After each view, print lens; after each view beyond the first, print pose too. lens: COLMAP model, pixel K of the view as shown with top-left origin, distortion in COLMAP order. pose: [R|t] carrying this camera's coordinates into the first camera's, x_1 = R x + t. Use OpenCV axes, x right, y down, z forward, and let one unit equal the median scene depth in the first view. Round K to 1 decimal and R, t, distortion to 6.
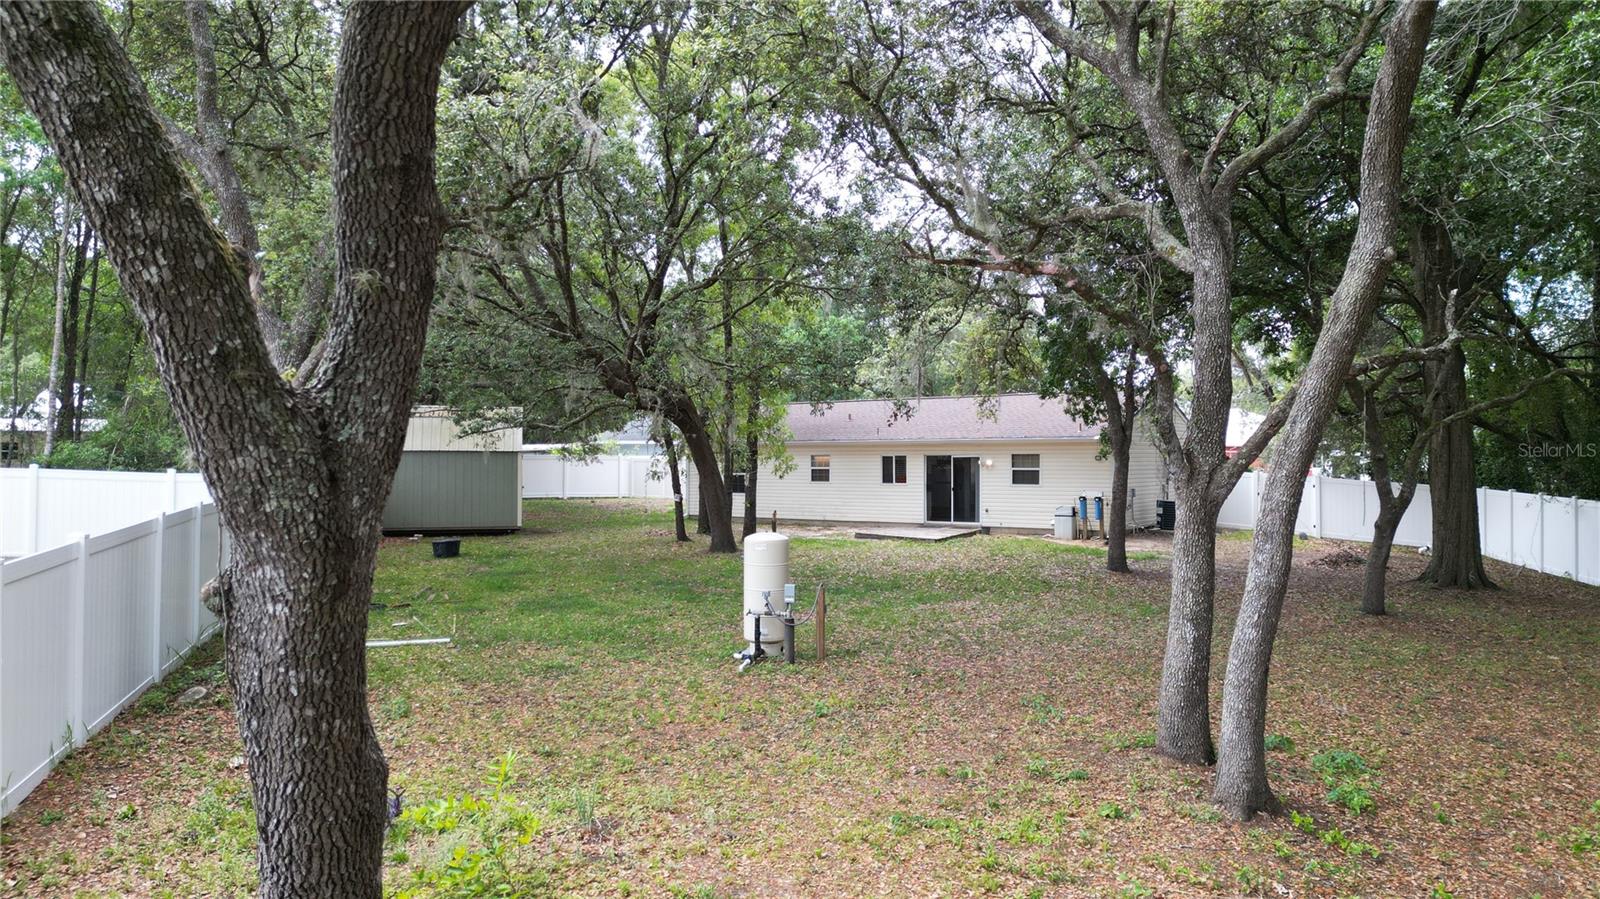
lens RADIAL K [[1140.6, 0, 777.5], [0, 1140.6, 447.0], [0, 0, 1]] dist [0.049006, -0.008780]
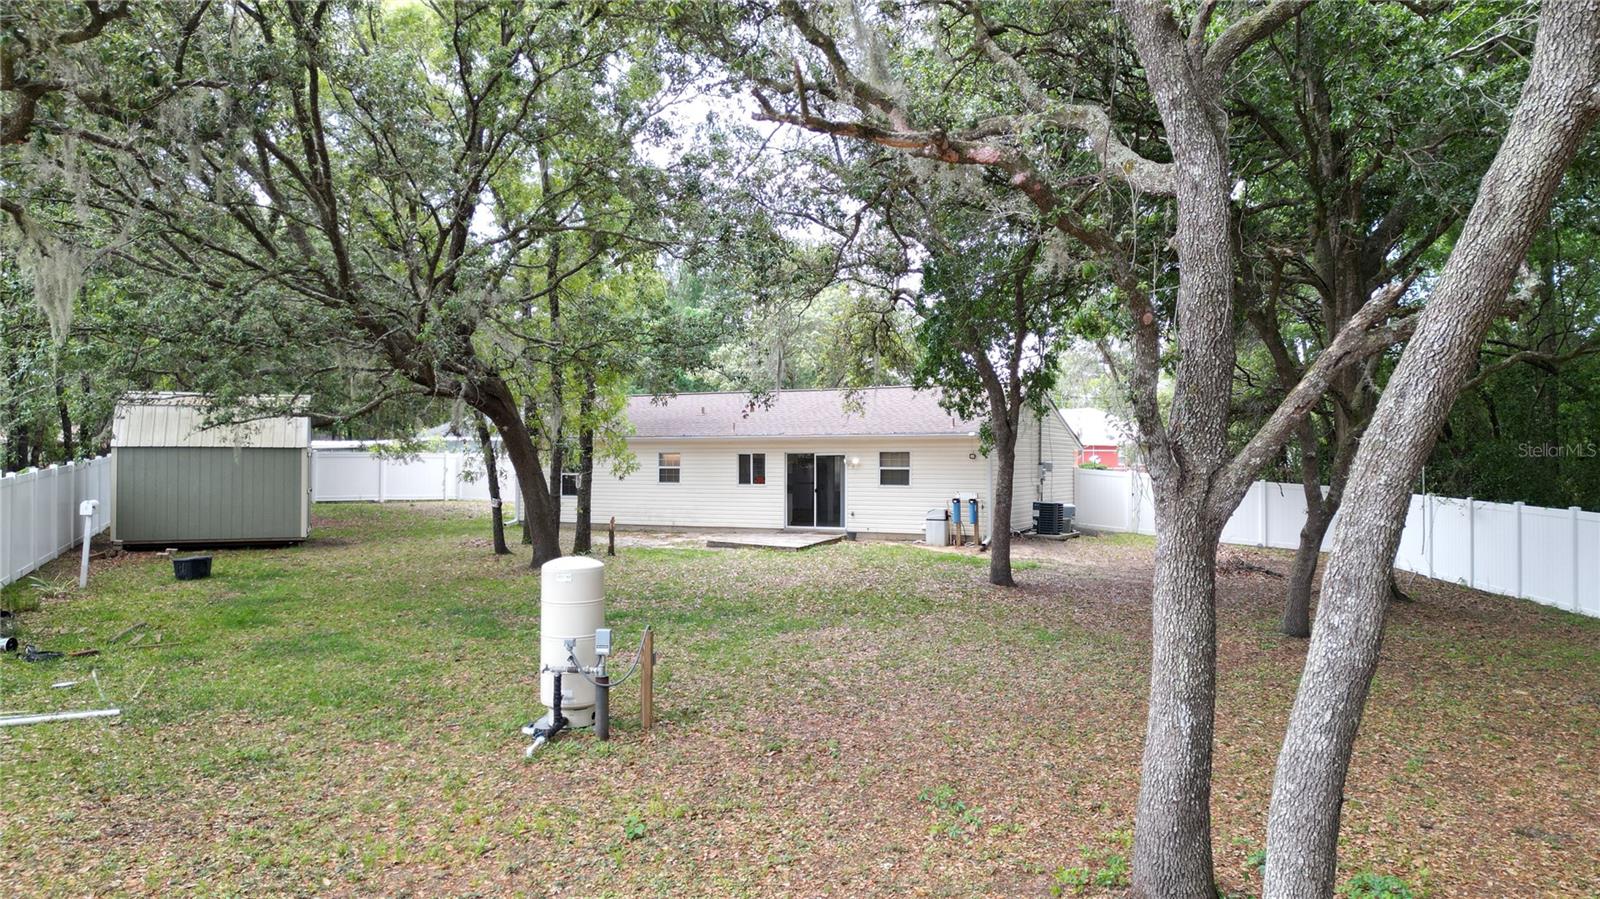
lens RADIAL K [[1140.6, 0, 801.9], [0, 1140.6, 447.1], [0, 0, 1]] dist [0.049006, -0.008780]
pose [[0.989671, 0.002336, 0.143338, 0.018076], [-0.002537, 0.999996, 0.001225, 0.001856], [-0.143335, -0.001576, 0.989673, 0.149738]]
